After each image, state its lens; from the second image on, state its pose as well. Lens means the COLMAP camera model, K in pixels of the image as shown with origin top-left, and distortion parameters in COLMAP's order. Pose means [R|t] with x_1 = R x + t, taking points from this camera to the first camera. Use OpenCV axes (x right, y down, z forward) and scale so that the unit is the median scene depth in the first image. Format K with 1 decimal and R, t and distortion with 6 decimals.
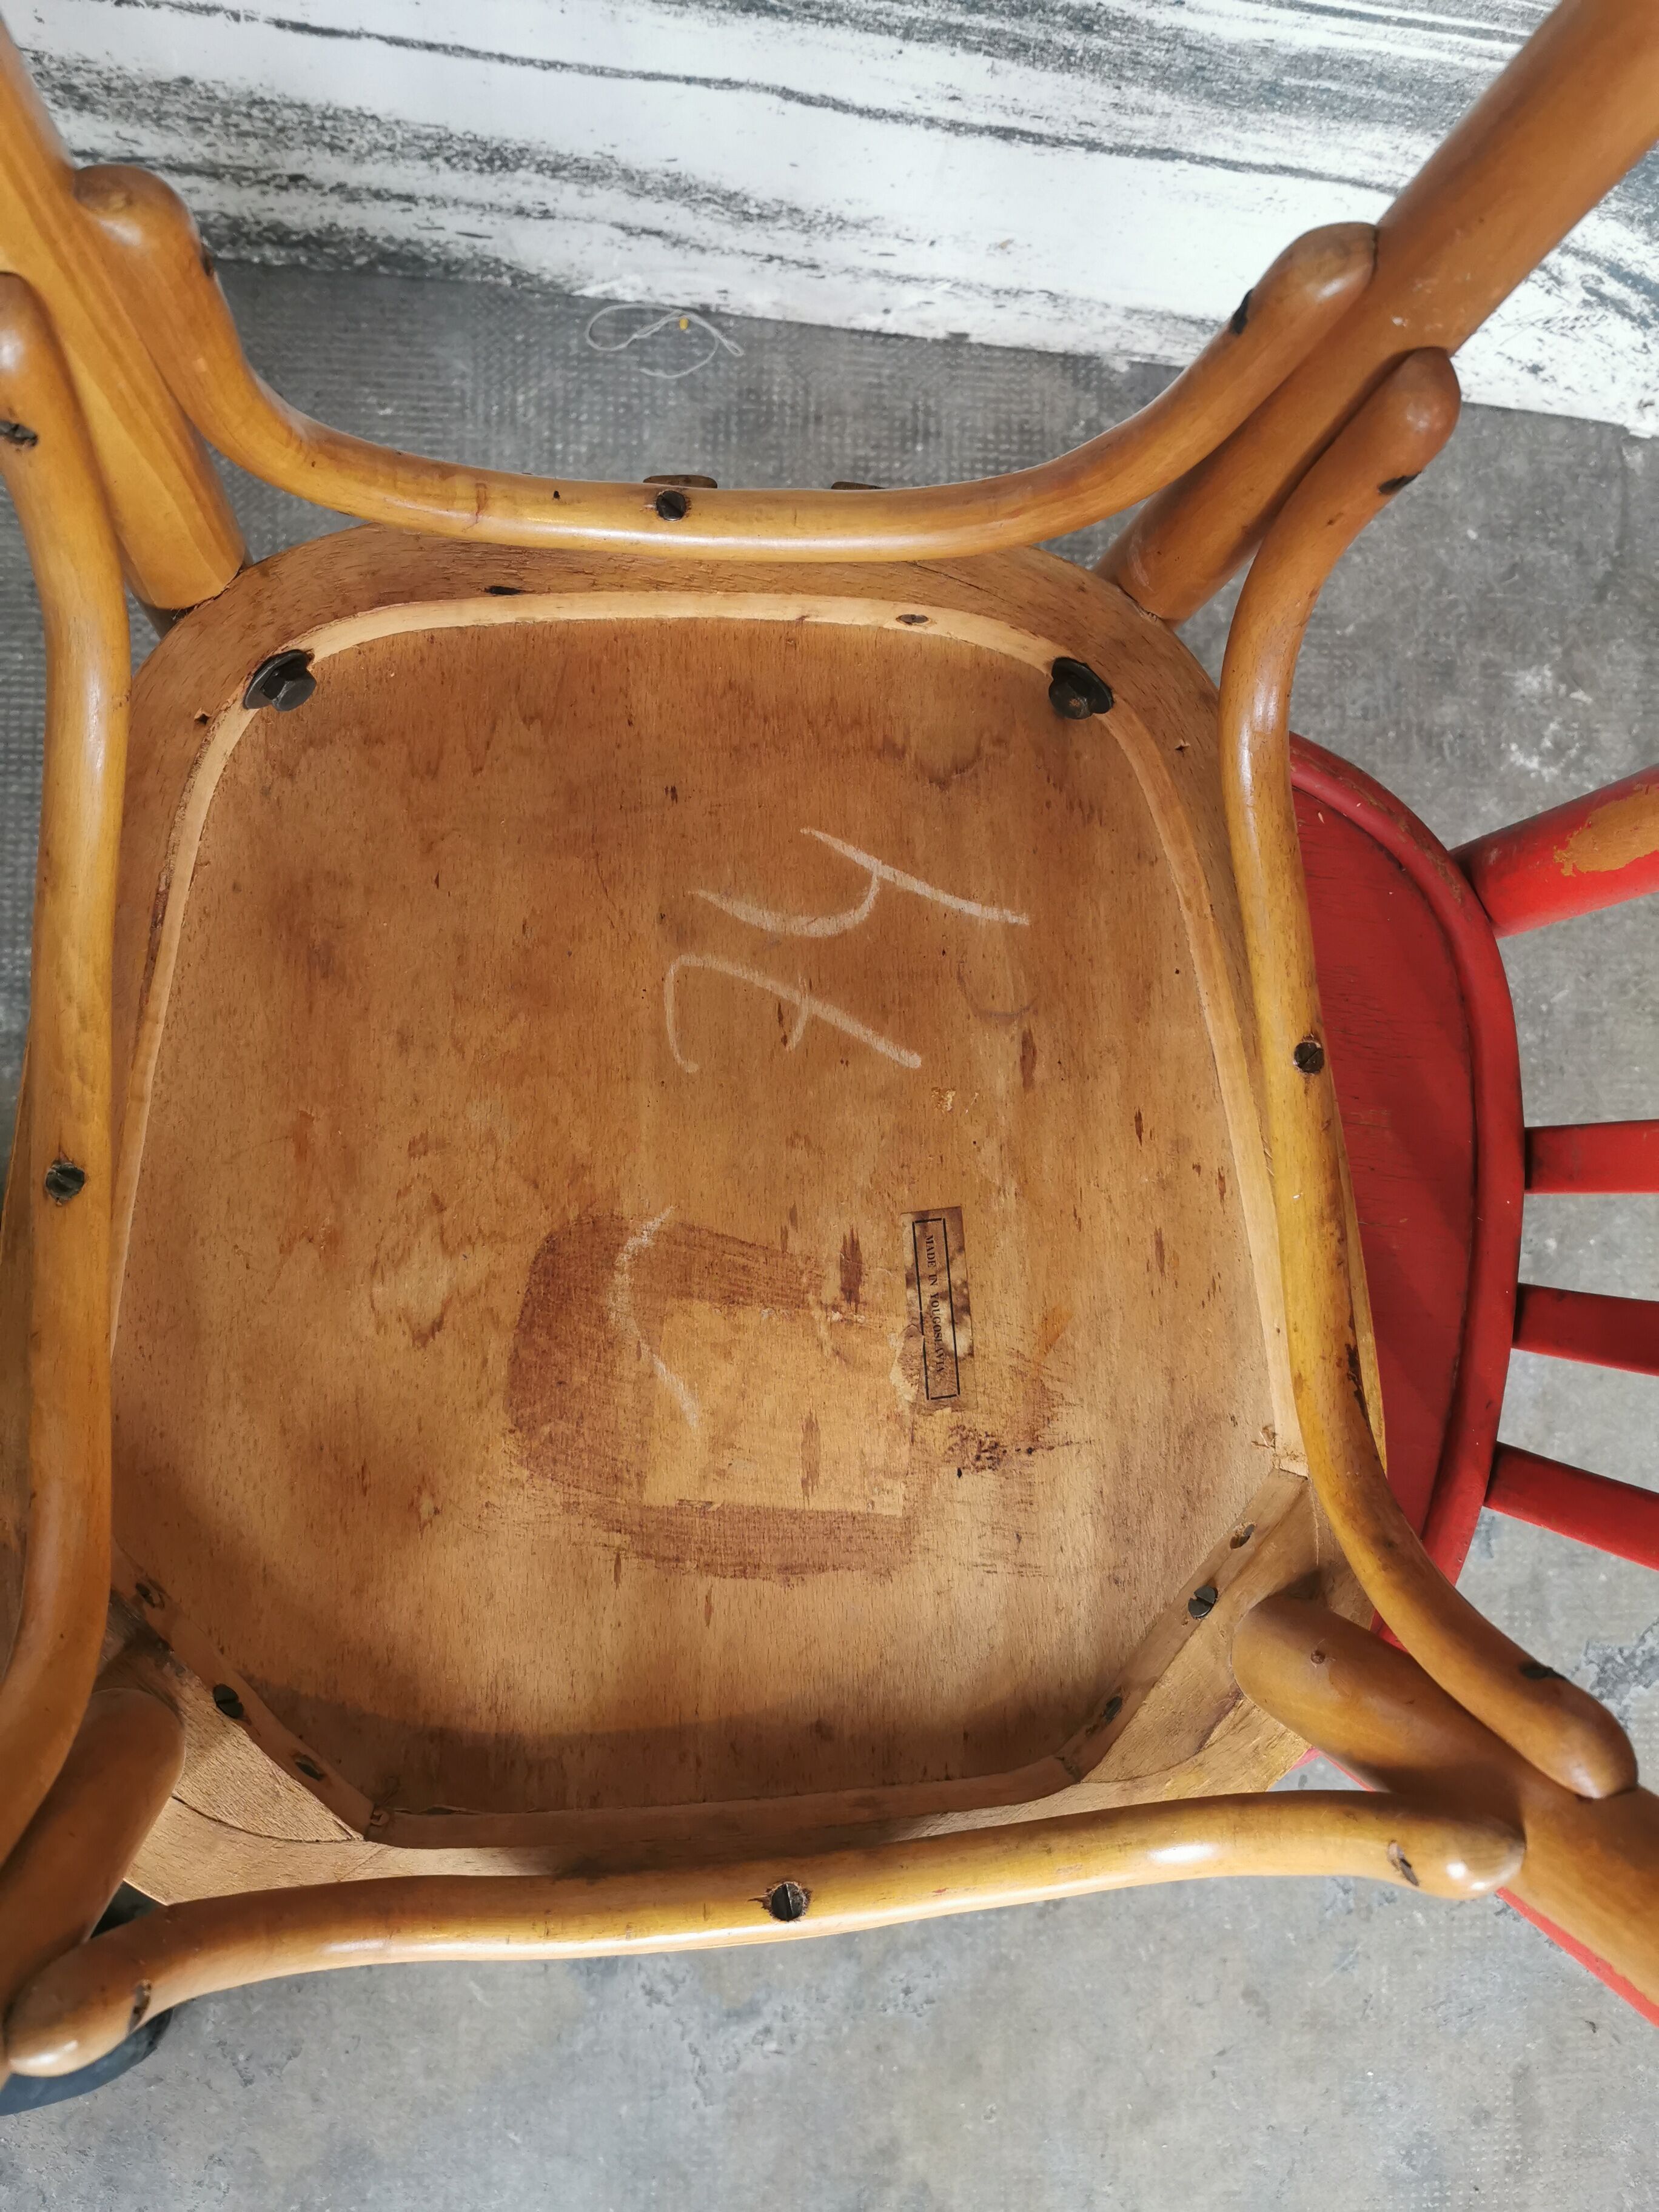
lens RADIAL K [[1729.6, 0, 835.7], [0, 1729.6, 1072.0], [0, 0, 1]] dist [0.012405, -0.039929]
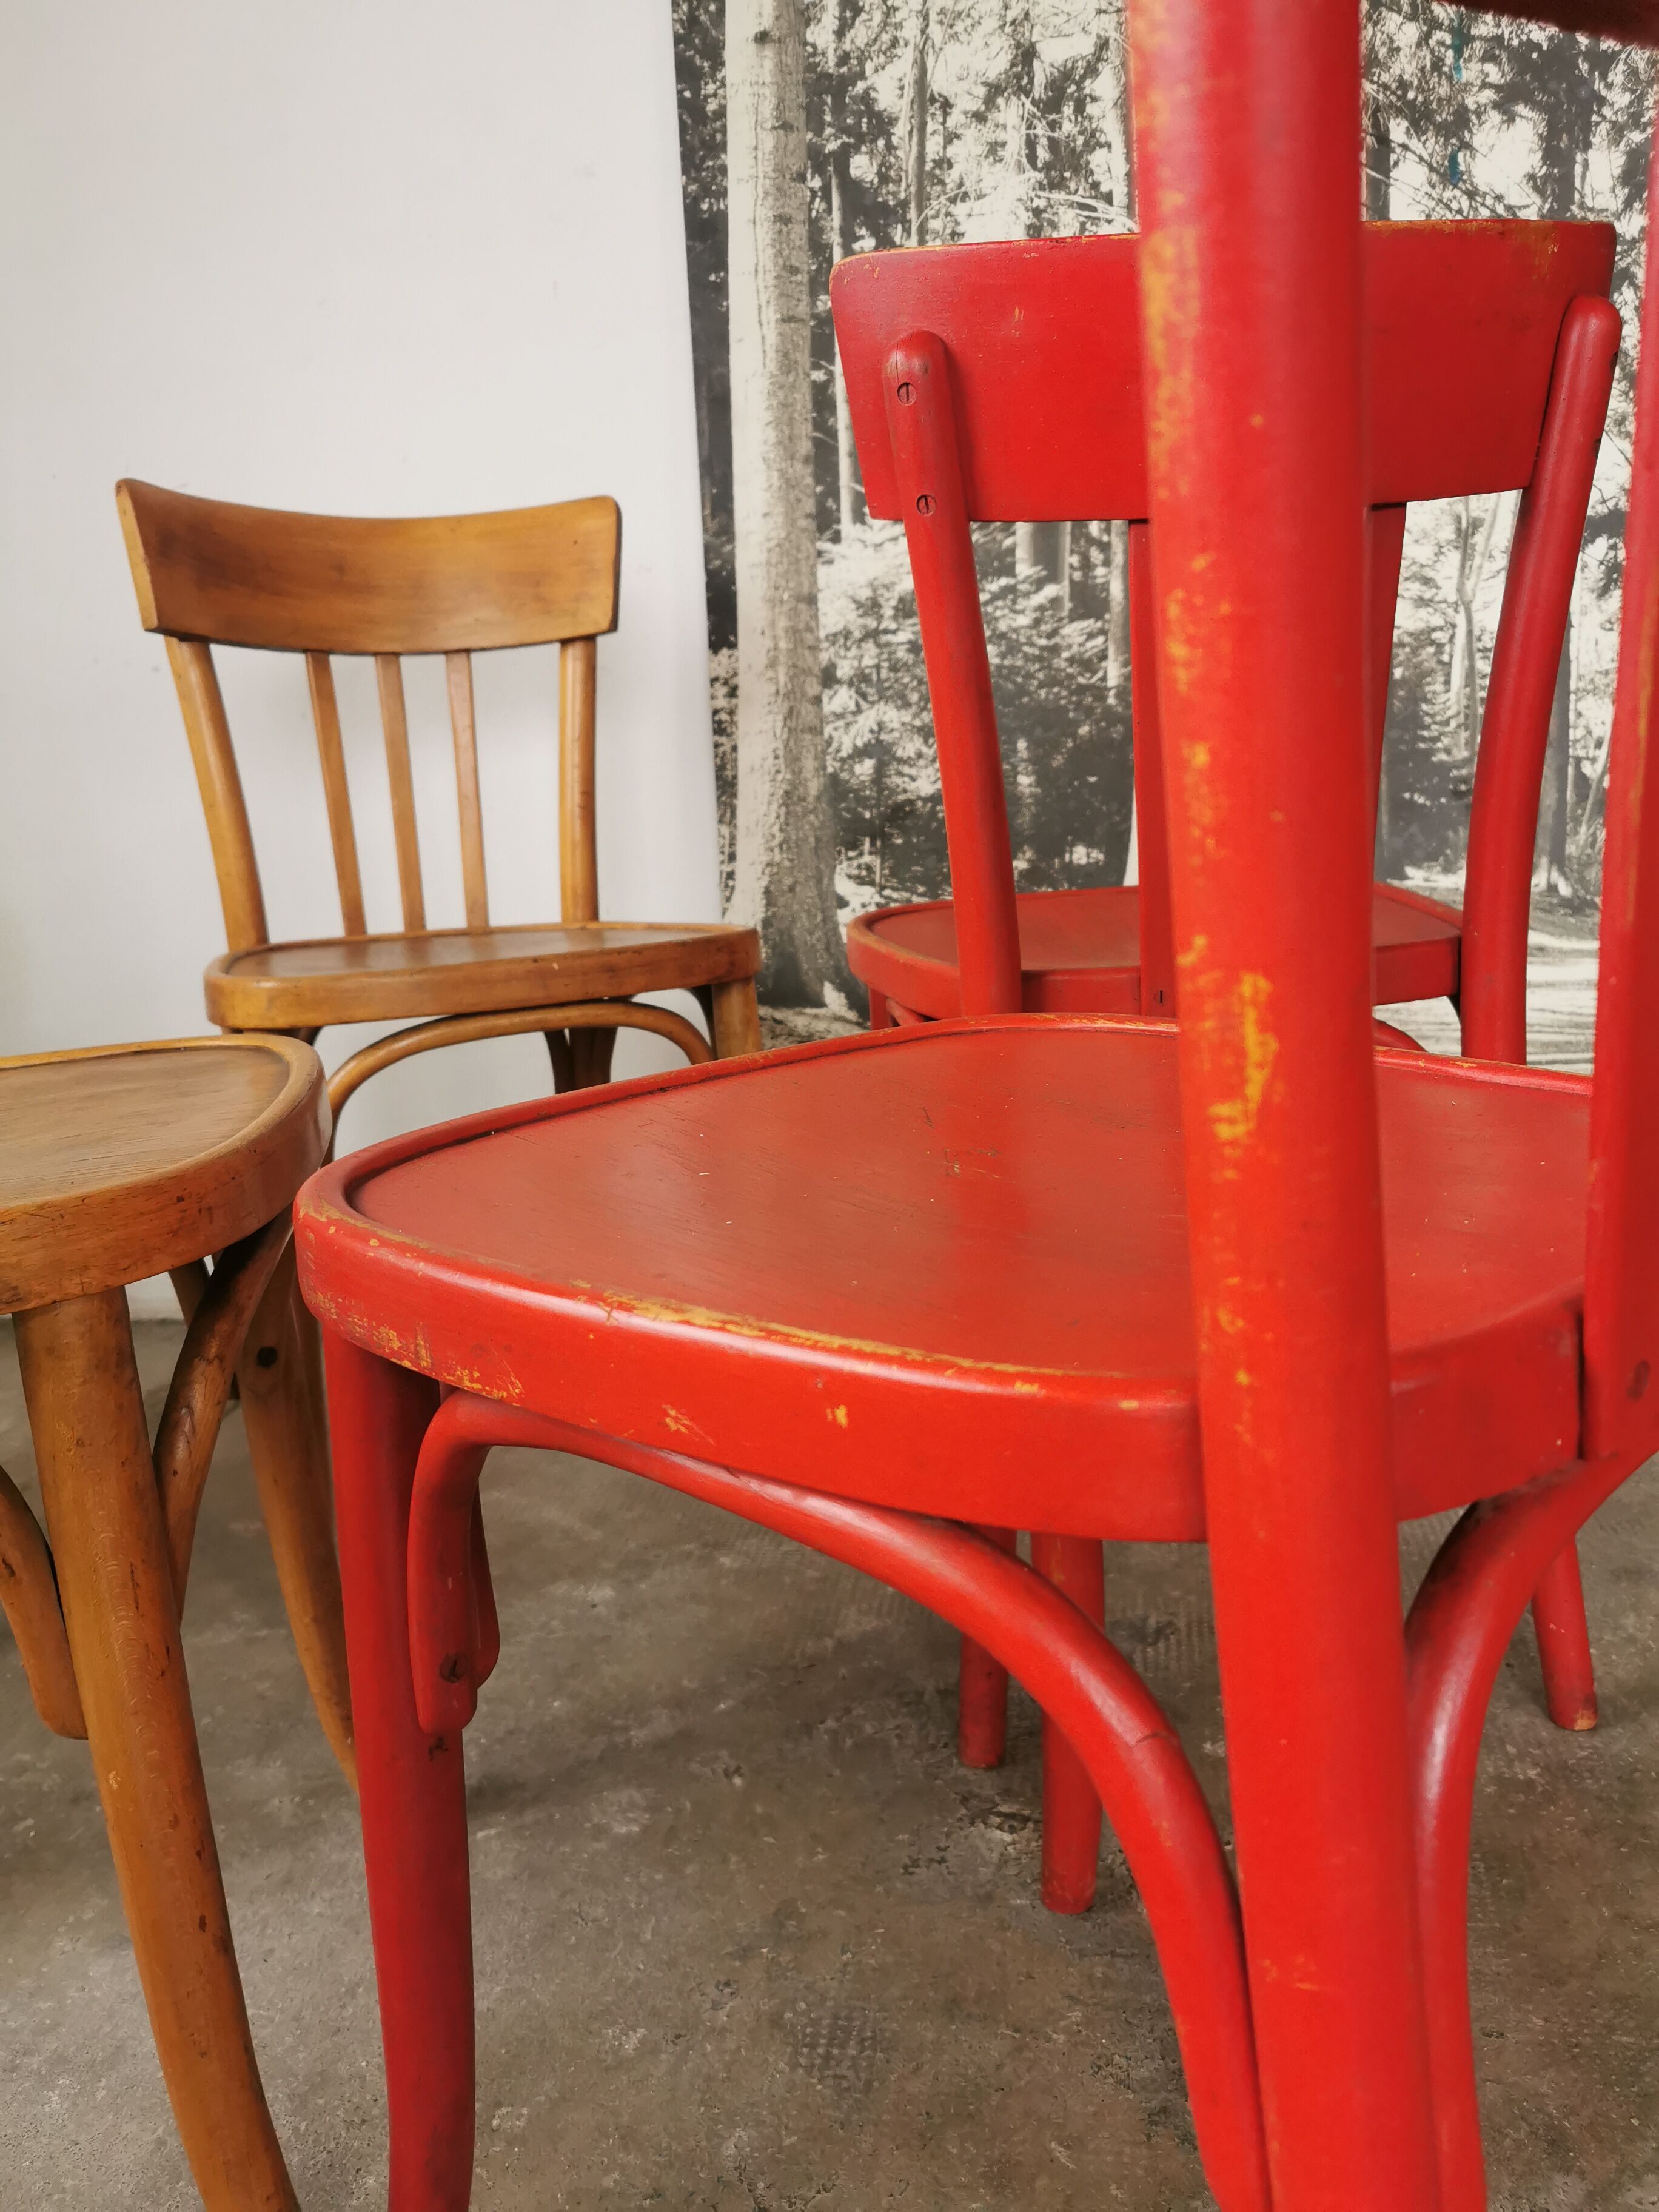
lens RADIAL K [[1710.0, 0, 839.6], [0, 1710.0, 1105.8], [0, 0, 1]] dist [0.055049, -0.083877]
pose [[0.968310, -0.170047, -0.182921, -0.085265], [-0.134705, 0.261158, -0.955851, 1.149721], [0.210311, 0.950200, 0.229975, 0.354612]]
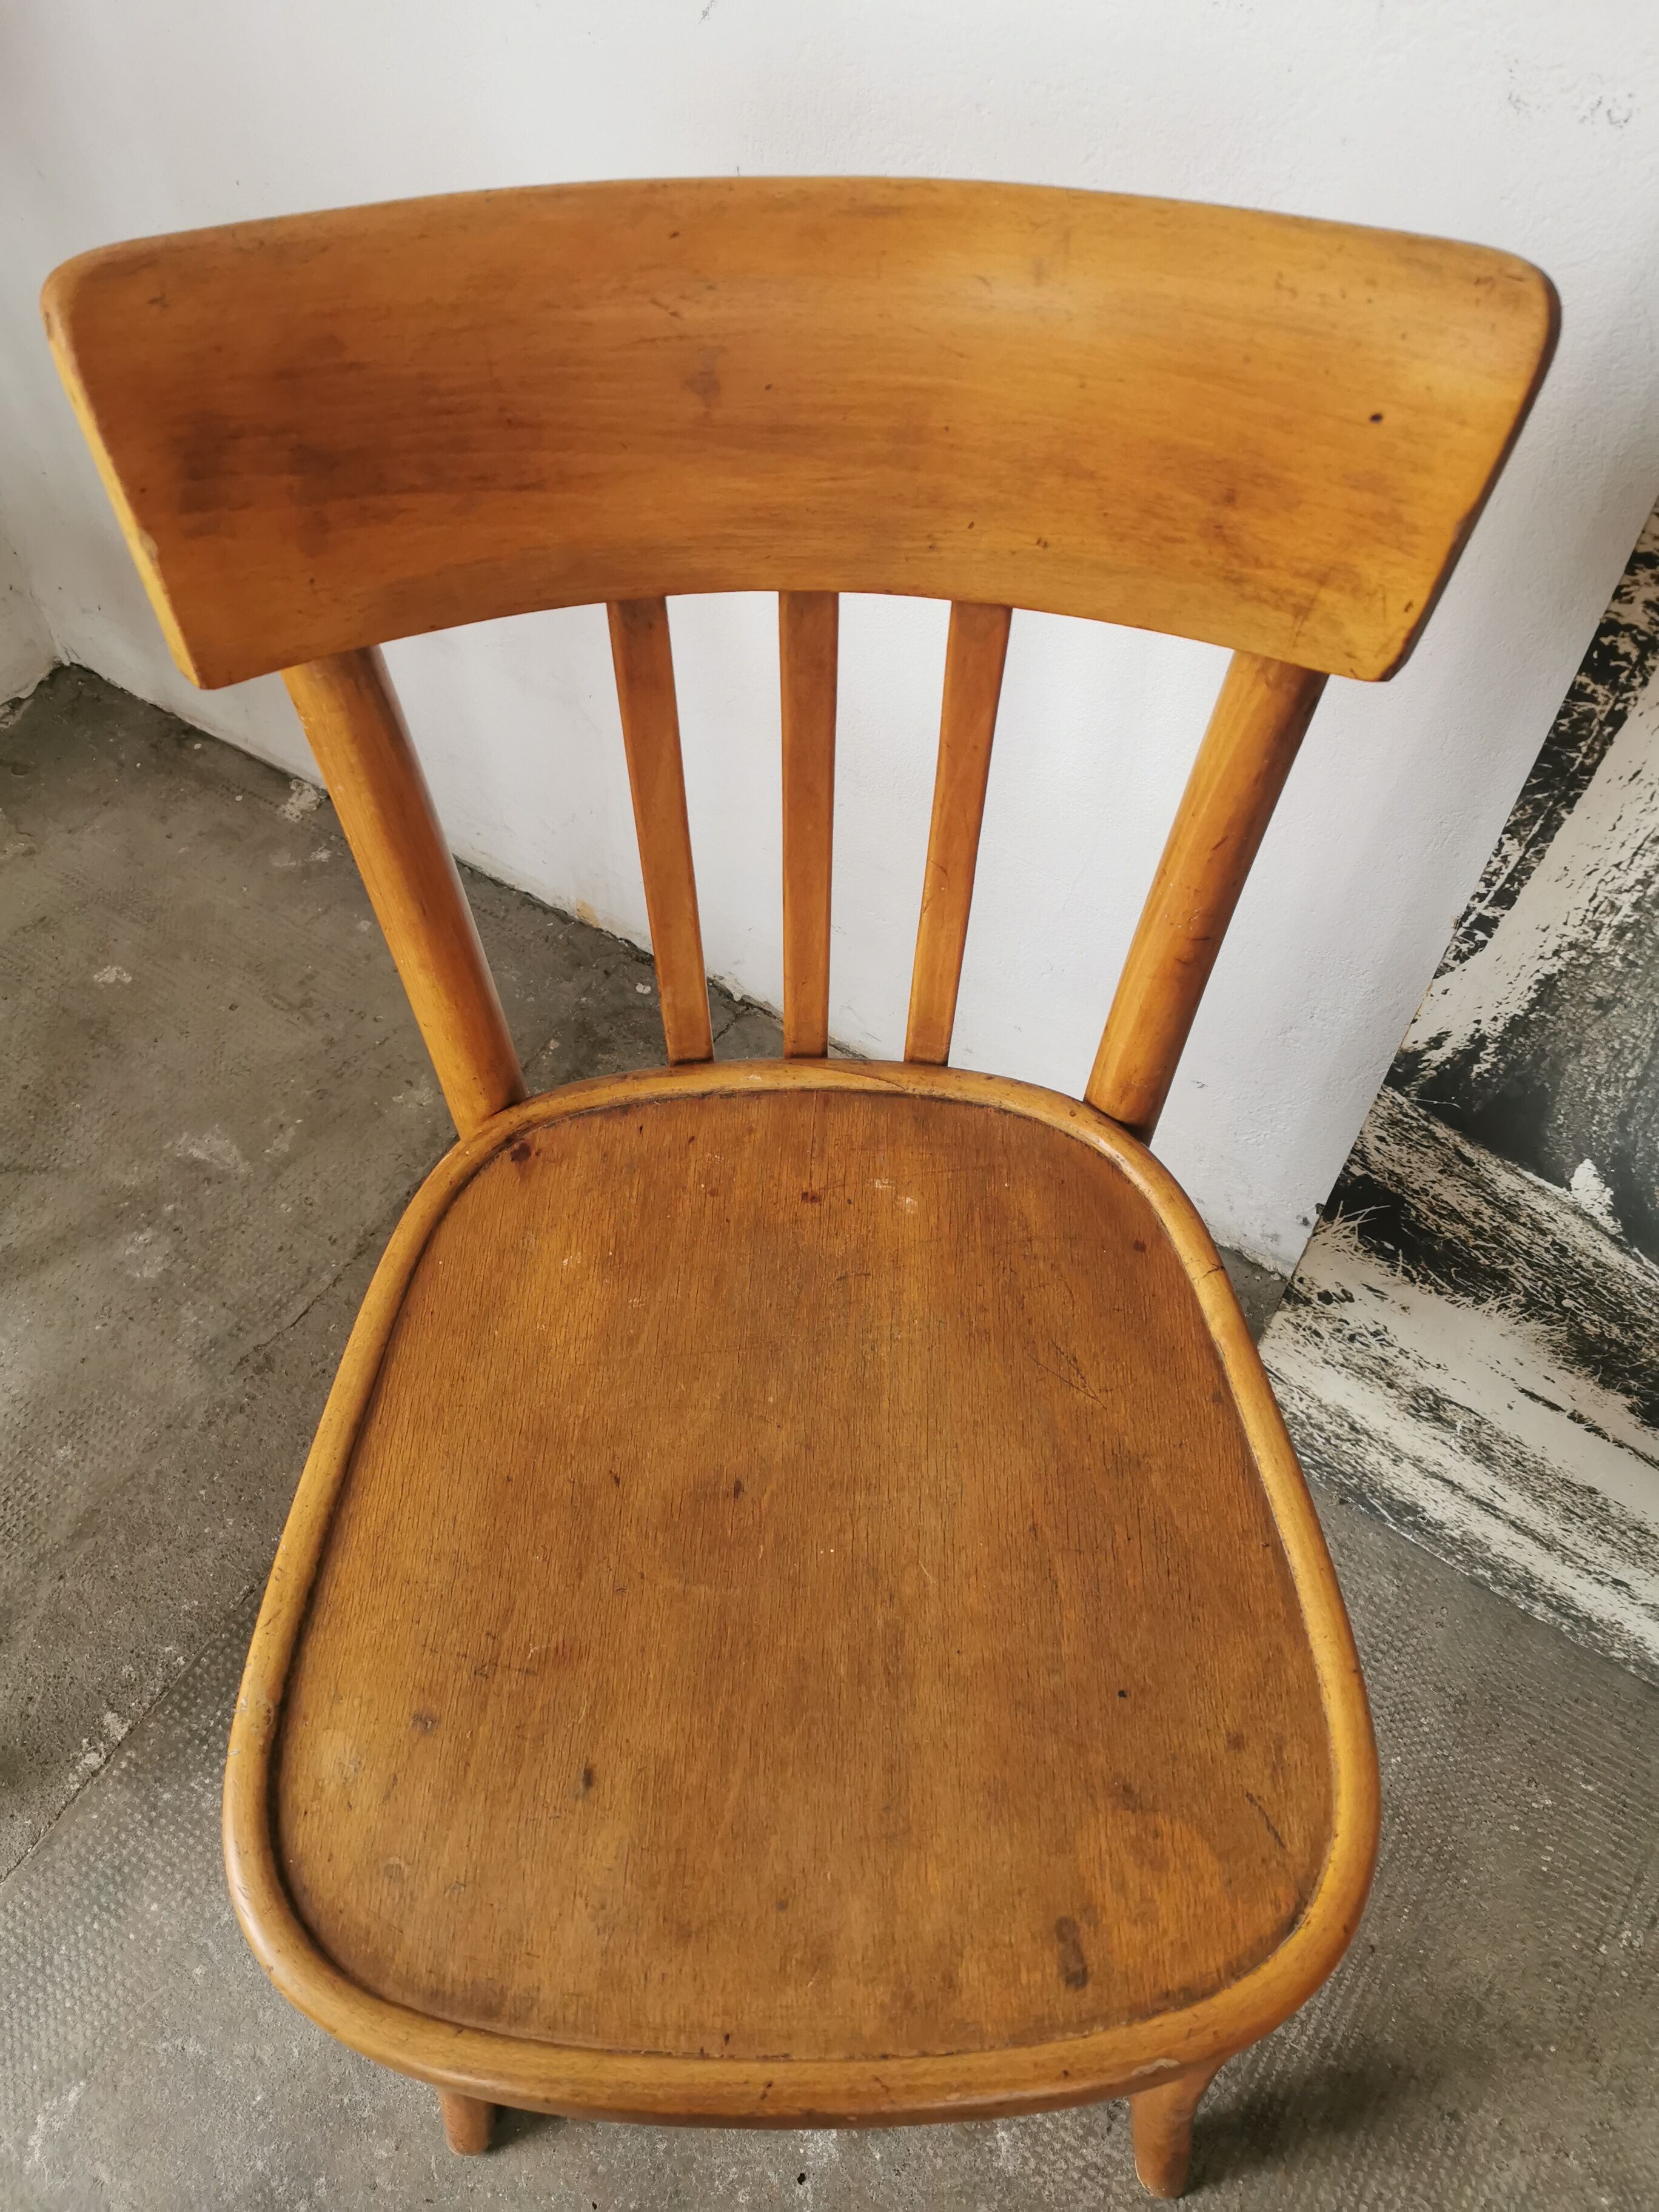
lens RADIAL K [[1710.0, 0, 823.1], [0, 1710.0, 1089.3], [0, 0, 1]] dist [0.055049, -0.083877]
pose [[0.832263, 0.349070, -0.430684, -0.355671], [-0.531594, 0.722945, -0.441315, 0.018514], [0.157311, 0.596239, 0.787243, -0.145372]]
